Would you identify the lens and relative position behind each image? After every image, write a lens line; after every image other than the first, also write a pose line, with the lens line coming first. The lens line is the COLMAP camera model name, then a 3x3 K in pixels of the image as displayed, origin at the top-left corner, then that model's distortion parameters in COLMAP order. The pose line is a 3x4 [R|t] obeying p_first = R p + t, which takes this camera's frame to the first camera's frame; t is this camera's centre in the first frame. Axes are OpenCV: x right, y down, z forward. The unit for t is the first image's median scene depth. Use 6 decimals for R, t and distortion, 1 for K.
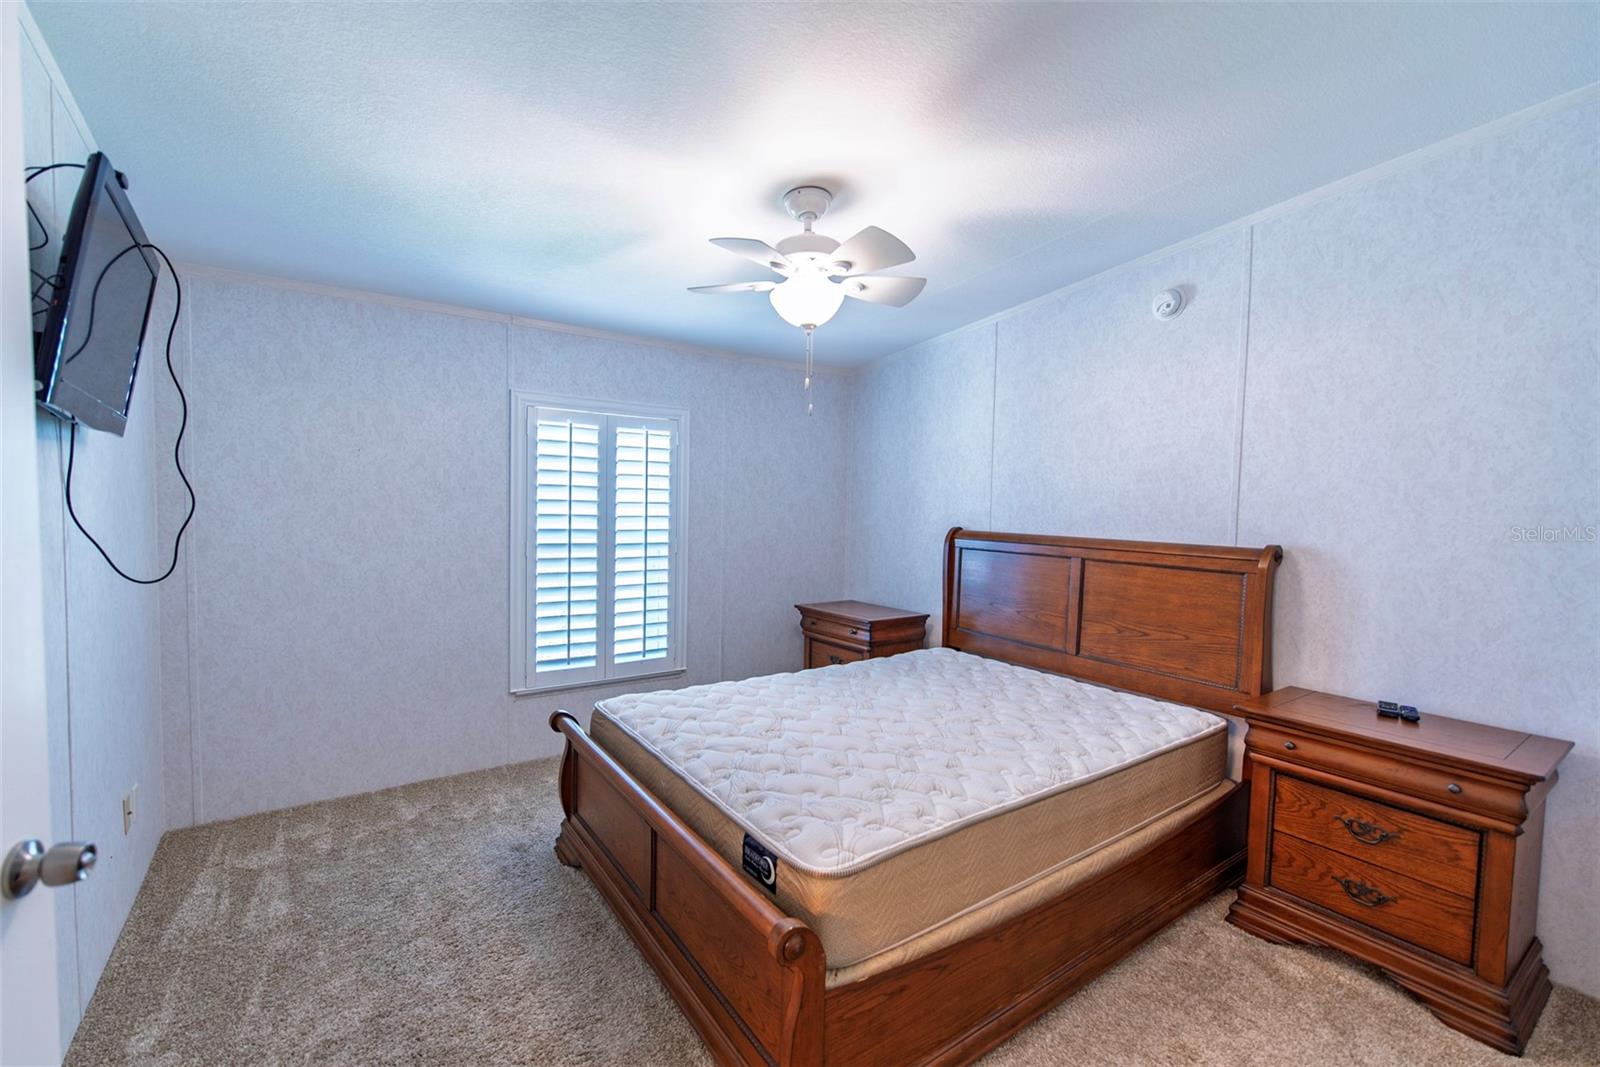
lens RADIAL K [[685.8, 0, 802.4], [0, 685.8, 527.5], [0, 0, 1]] dist [0.003884, -0.000936]
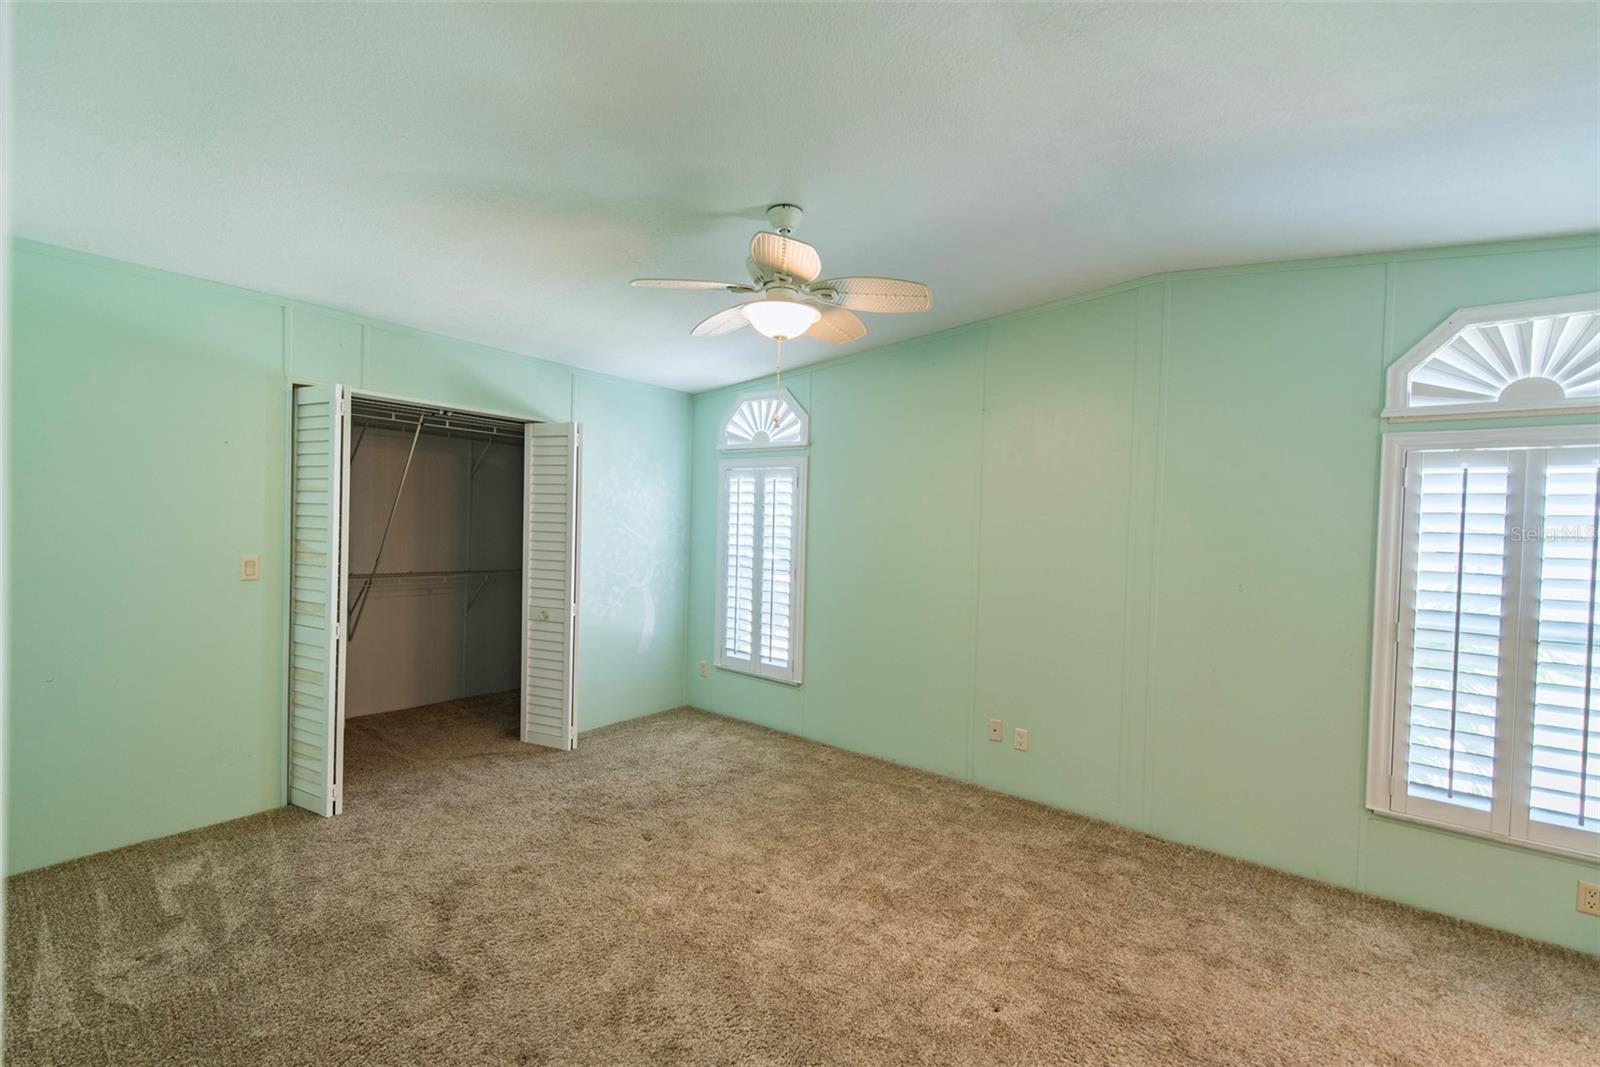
lens RADIAL K [[685.8, 0, 804.9], [0, 685.8, 540.1], [0, 0, 1]] dist [0.003884, -0.000936]
pose [[0.302863, -0.002961, -0.953030, 0.153808], [-0.077264, 0.996627, -0.027650, 0.000010], [0.949897, 0.082009, 0.301613, 0.107765]]
